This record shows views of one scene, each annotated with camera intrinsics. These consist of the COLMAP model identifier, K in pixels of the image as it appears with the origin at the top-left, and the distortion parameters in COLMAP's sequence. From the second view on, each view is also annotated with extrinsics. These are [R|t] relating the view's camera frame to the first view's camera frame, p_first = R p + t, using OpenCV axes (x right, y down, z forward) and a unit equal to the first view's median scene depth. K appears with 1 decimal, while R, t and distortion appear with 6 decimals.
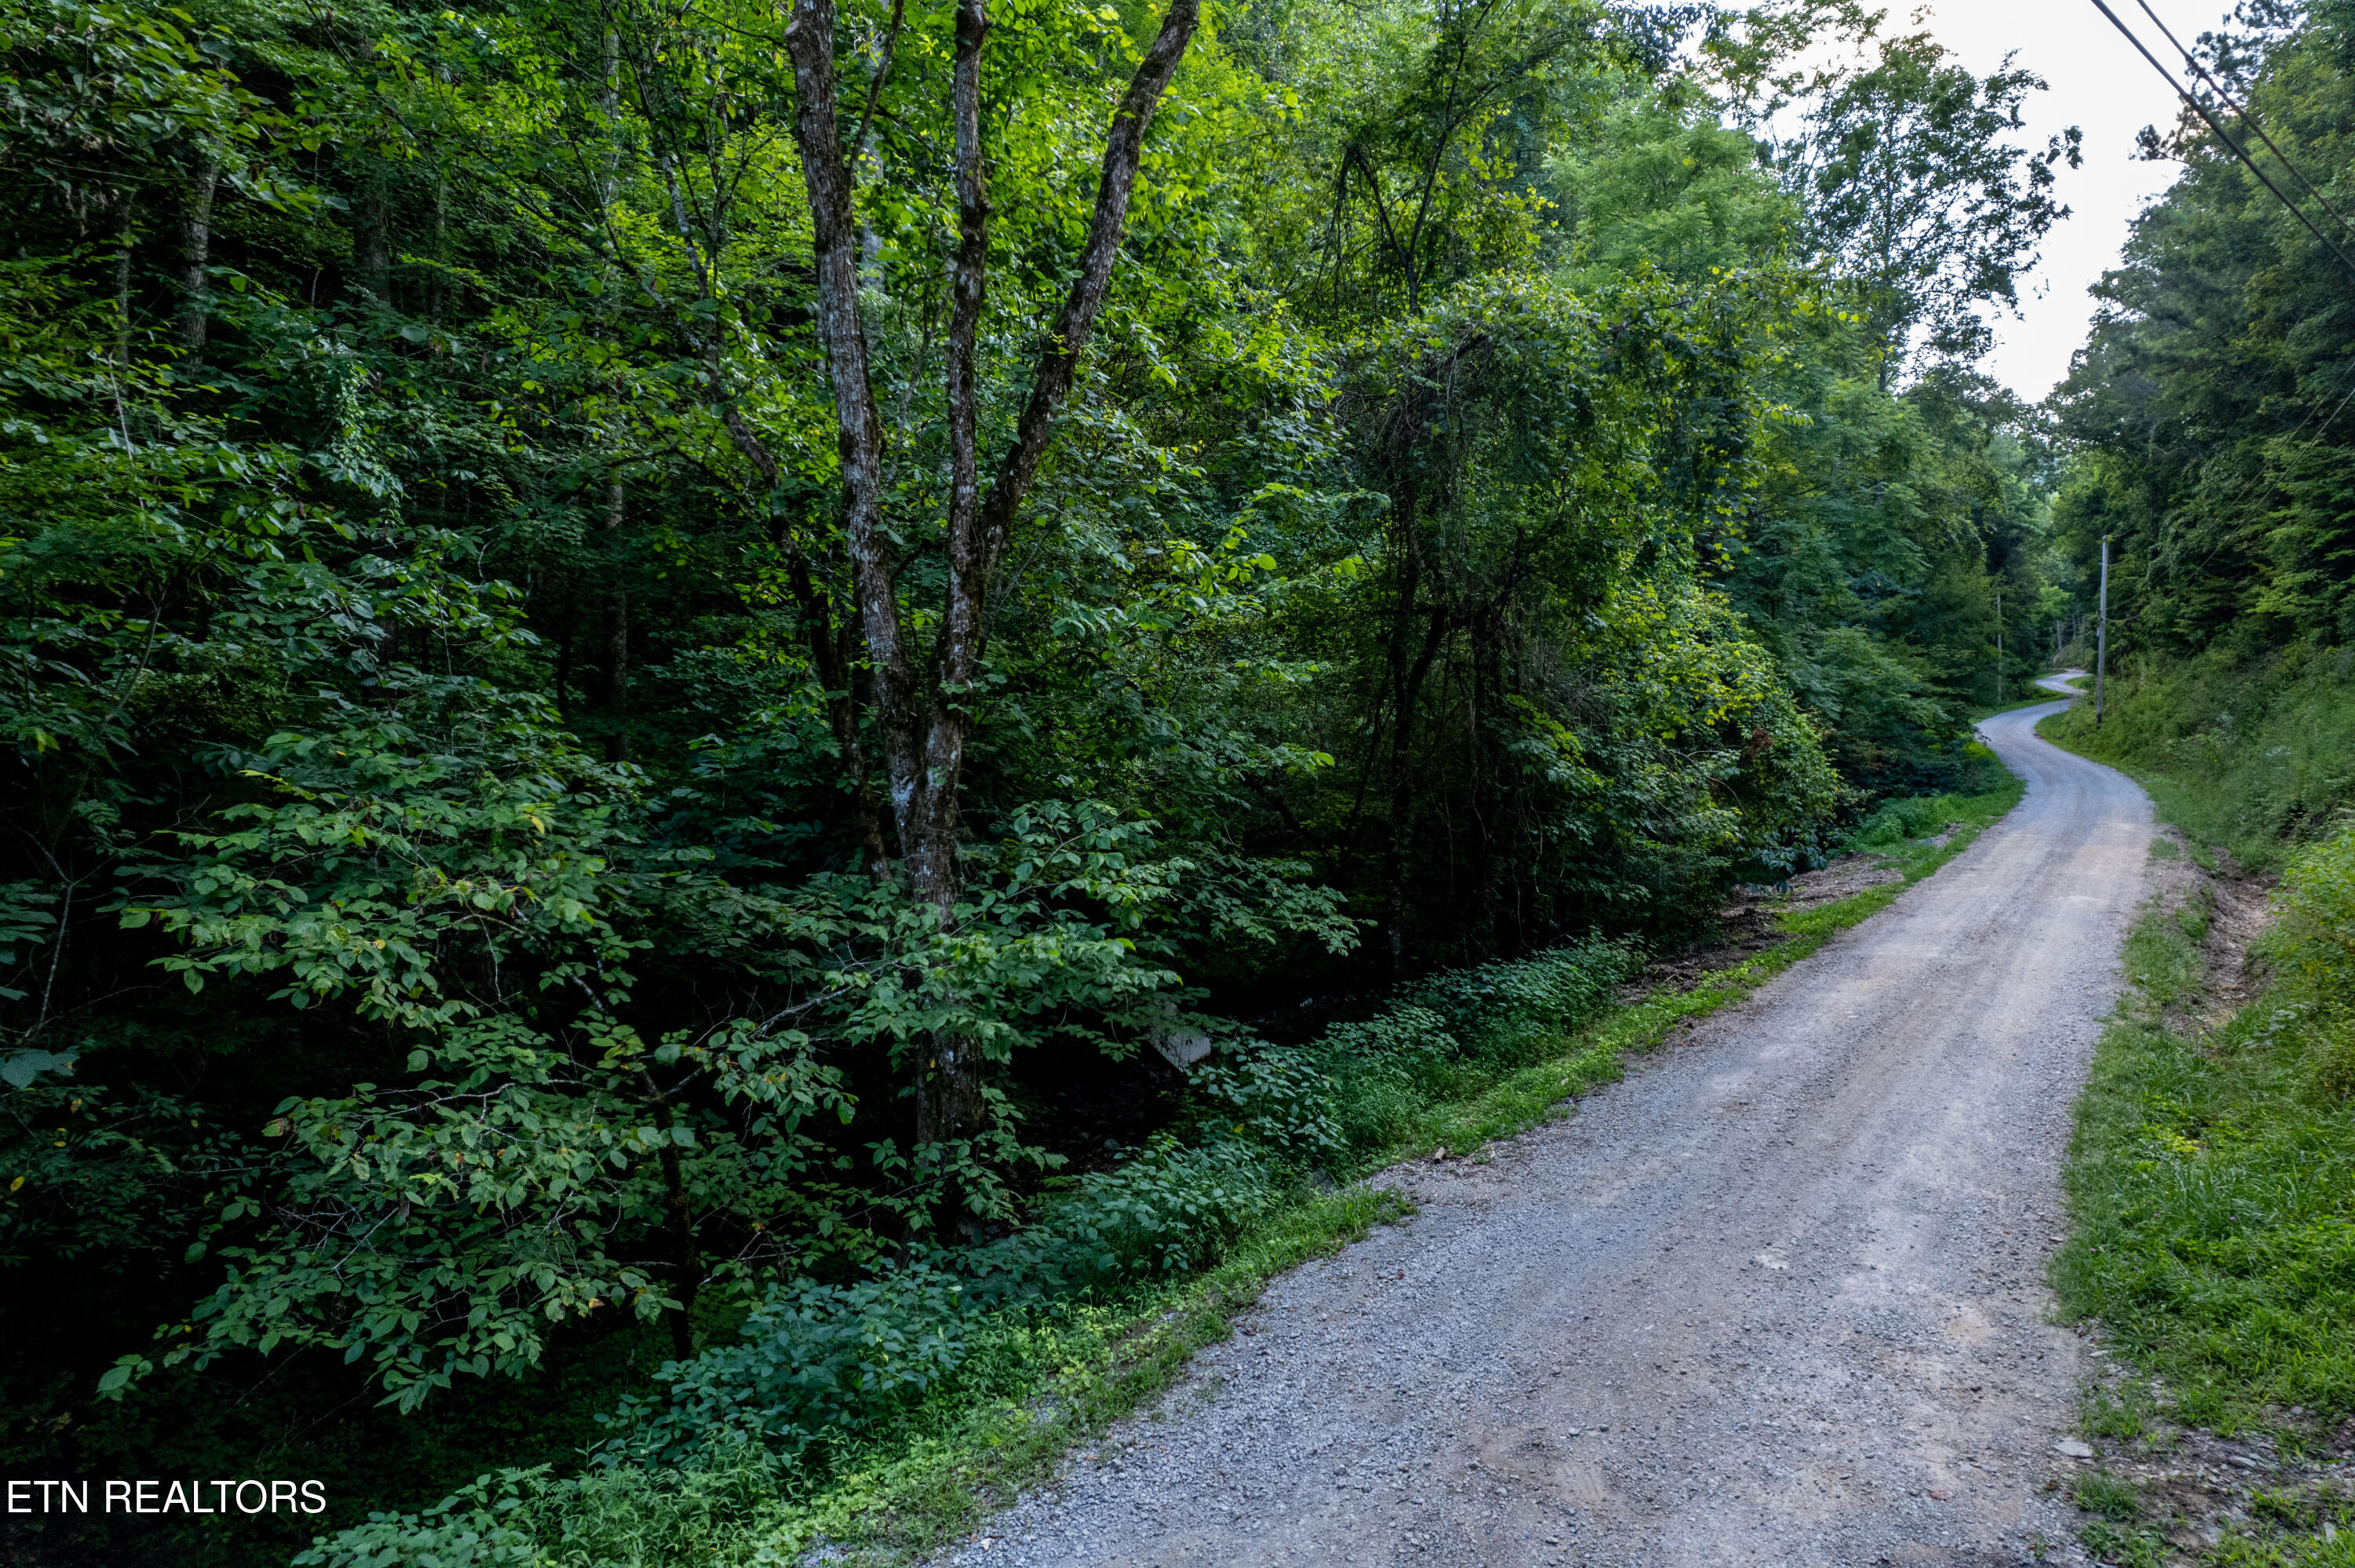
lens RADIAL K [[1494.1, 0, 1177.5], [0, 1494.1, 784.0], [0, 0, 1]] dist [-0.074433, 0.065839]
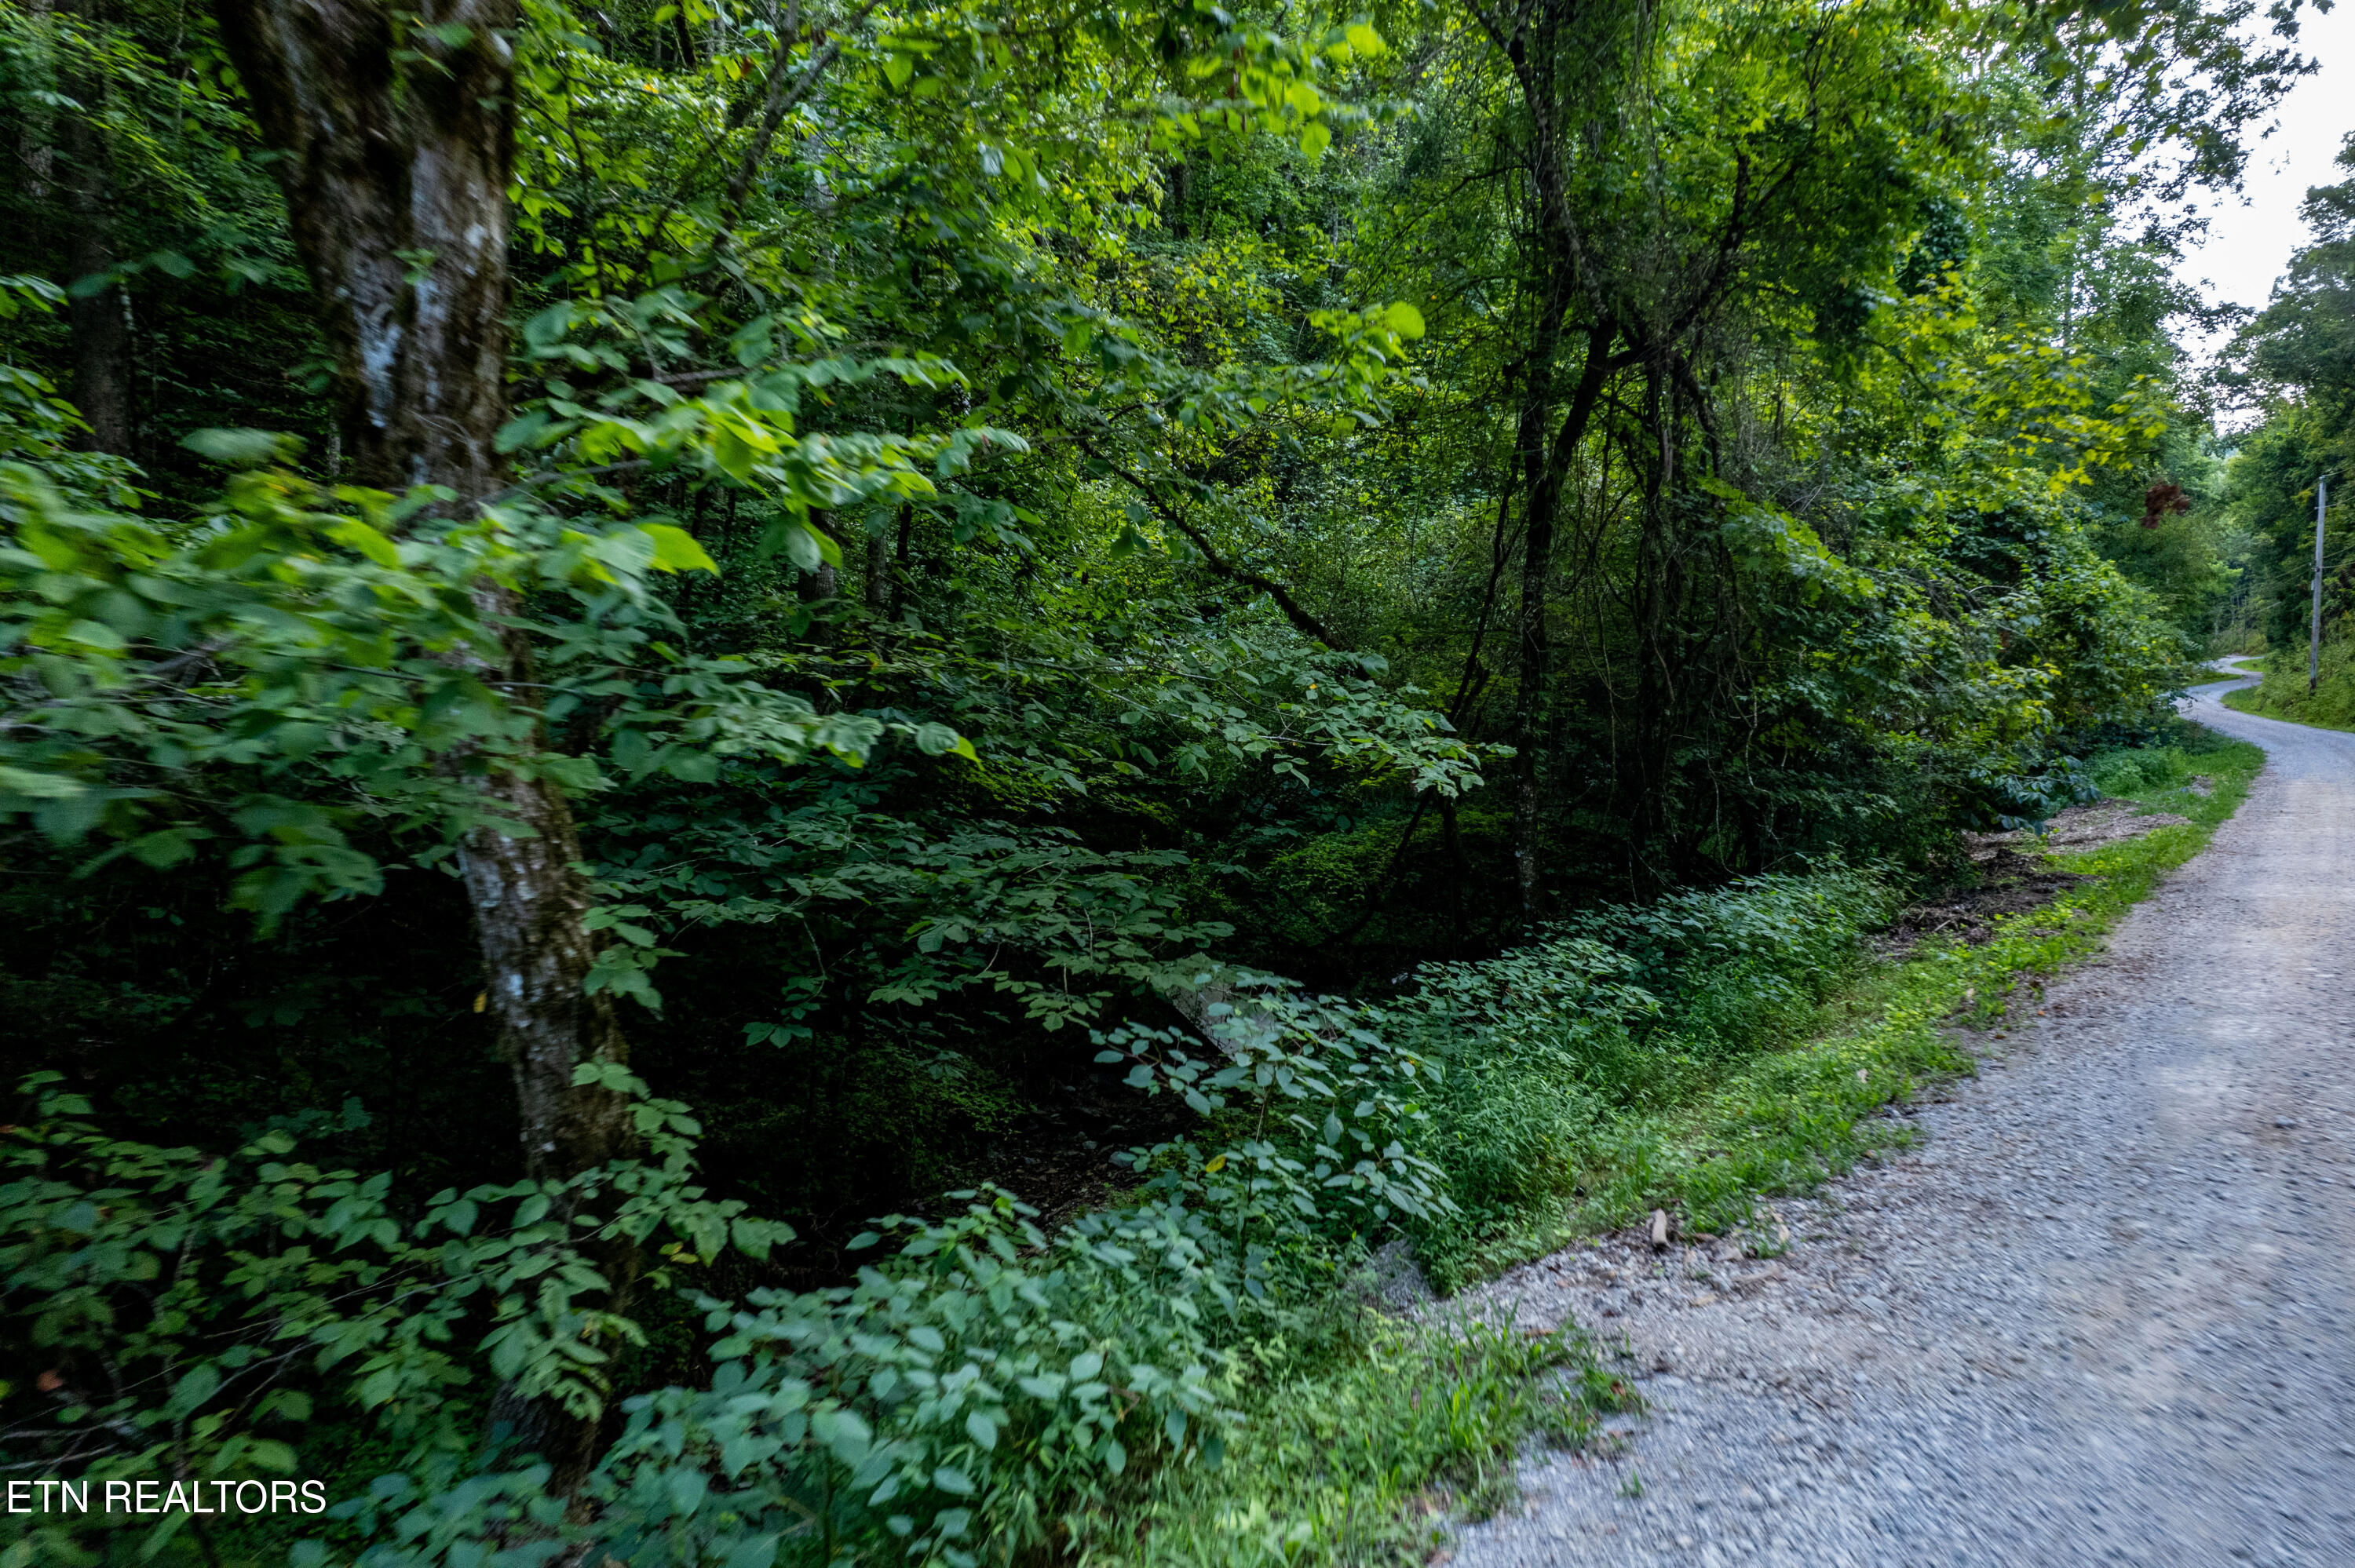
lens RADIAL K [[1494.1, 0, 1177.5], [0, 1494.1, 784.0], [0, 0, 1]] dist [-0.074433, 0.065839]
pose [[0.997603, 0.002347, -0.069160, 0.037899], [-0.002238, 0.999996, 0.001653, 0.071027], [0.069163, -0.001494, 0.997604, 0.338849]]
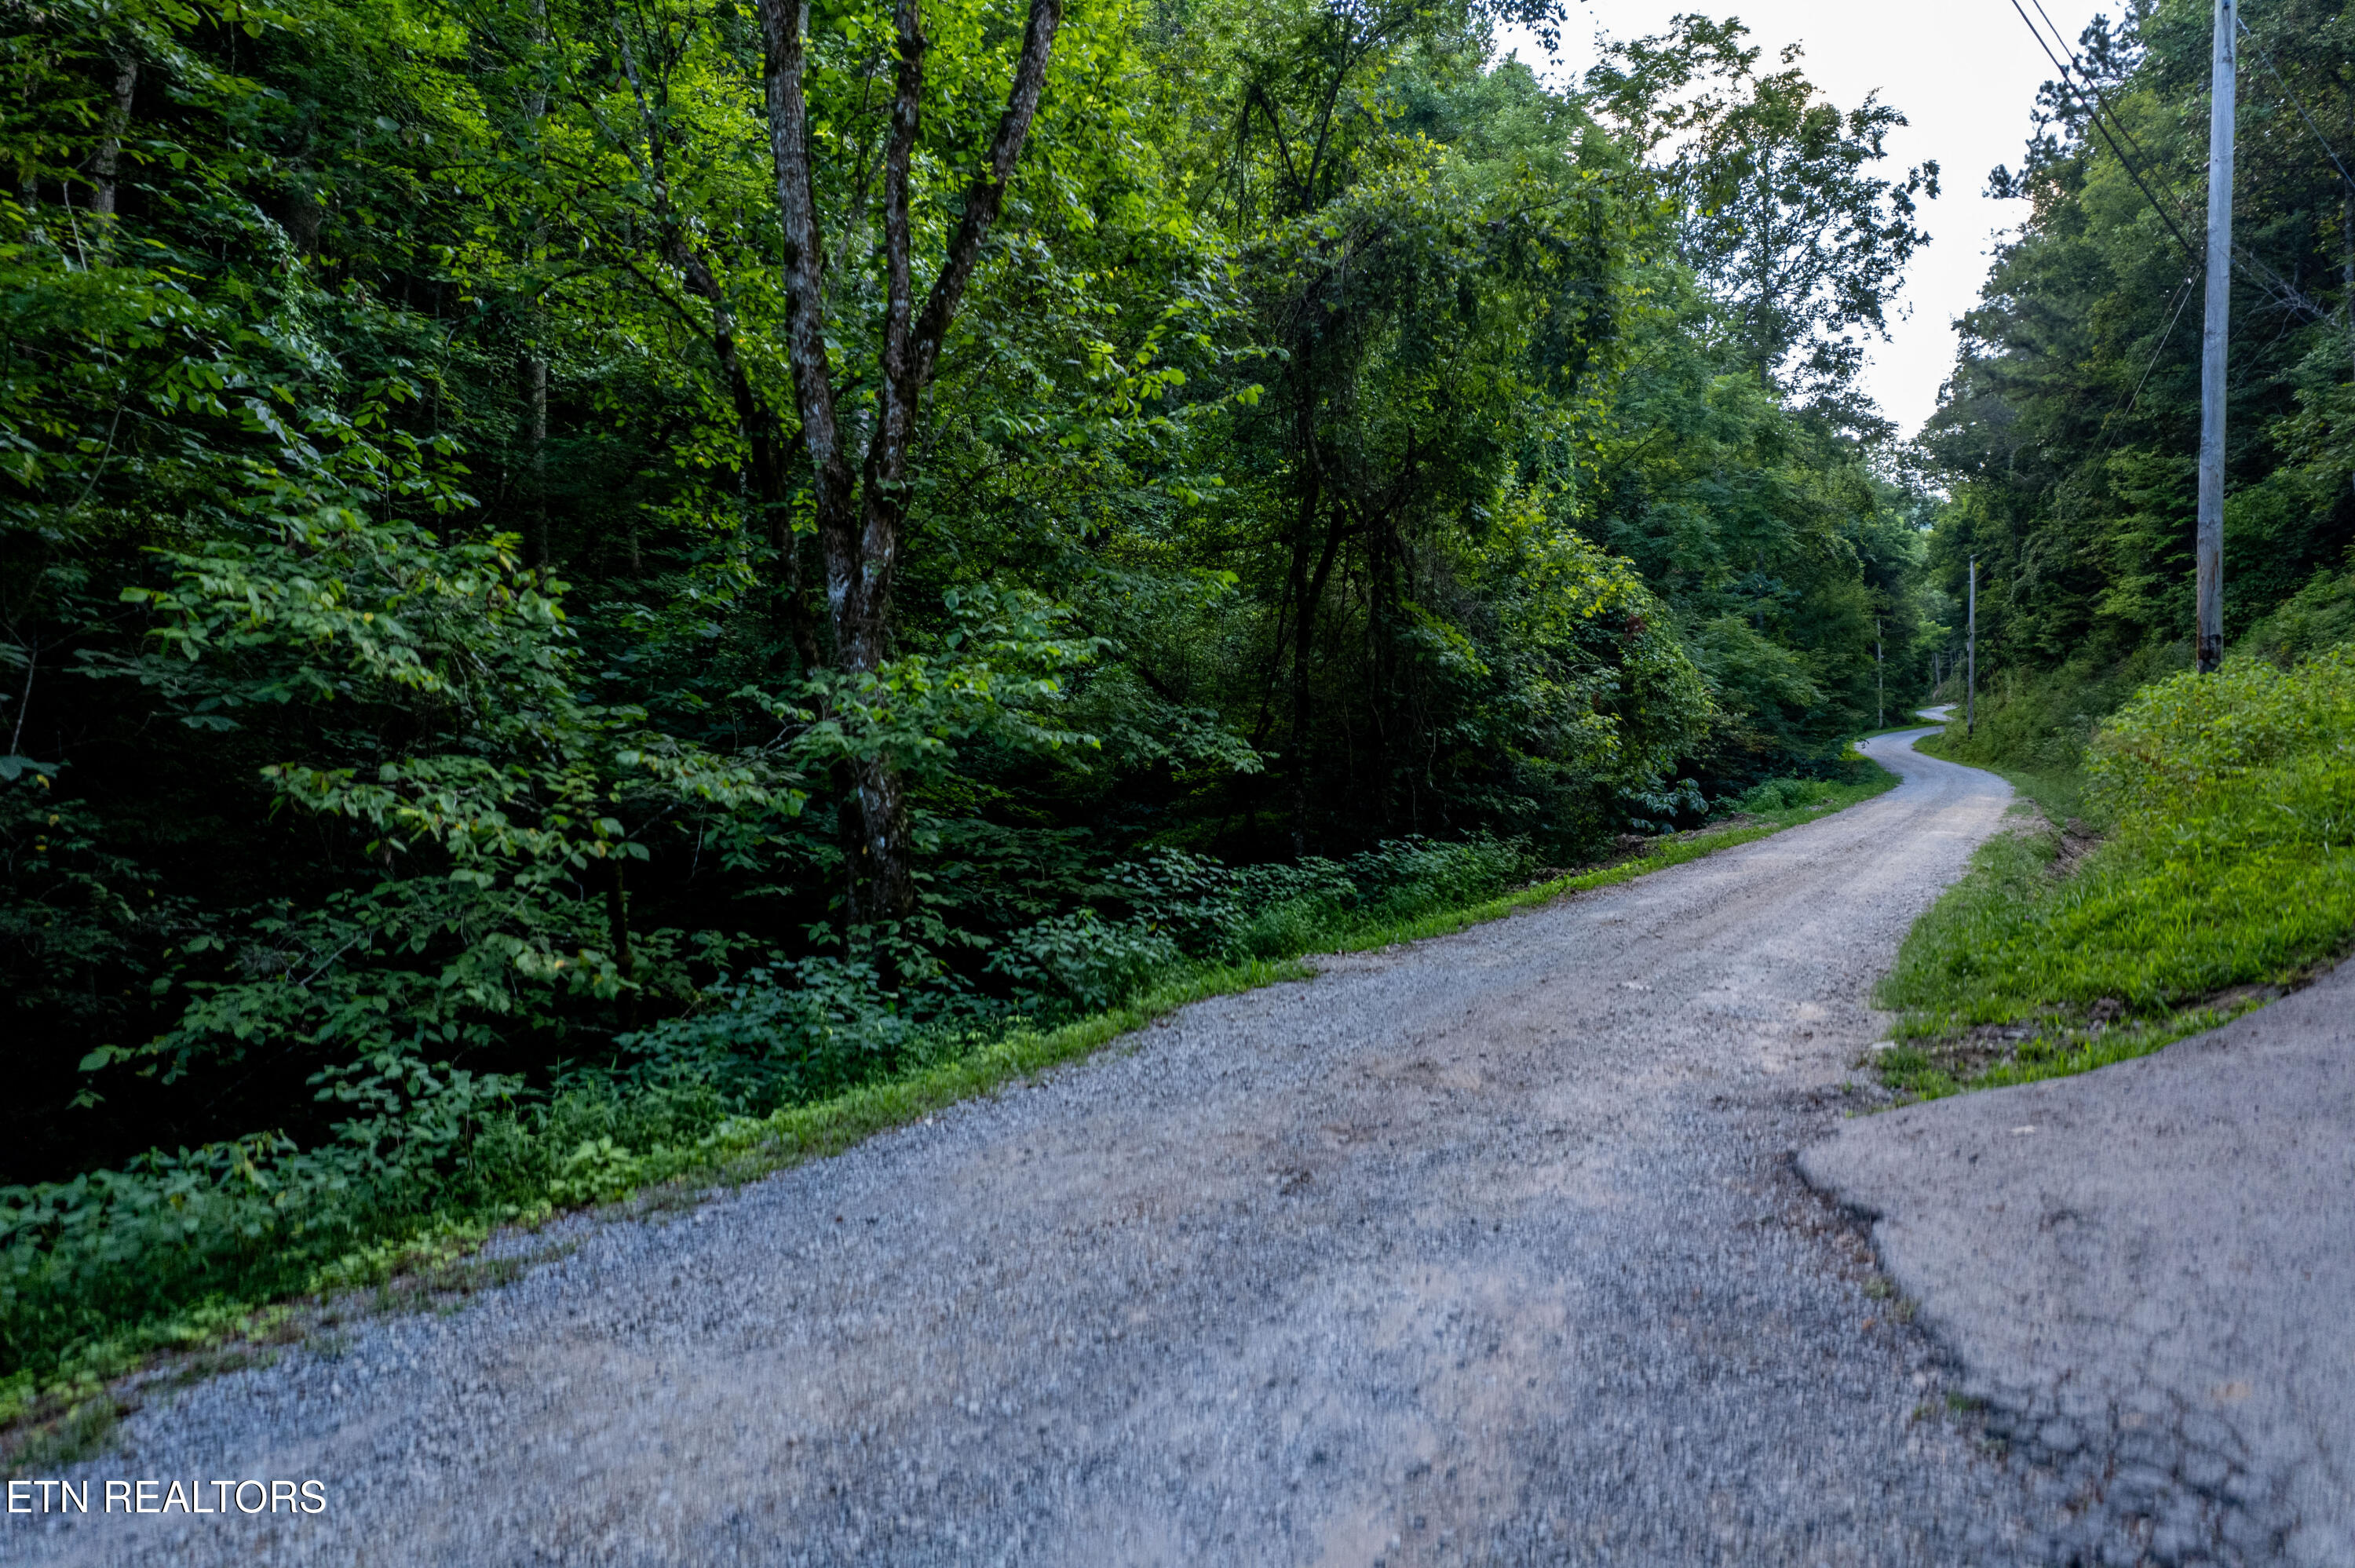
lens RADIAL K [[1494.1, 0, 1177.5], [0, 1494.1, 784.0], [0, 0, 1]] dist [-0.074433, 0.065839]
pose [[0.998033, -0.001526, 0.062676, -0.004598], [0.003285, 0.999603, -0.027973, 0.098423], [-0.062609, 0.028124, 0.997642, -0.044597]]
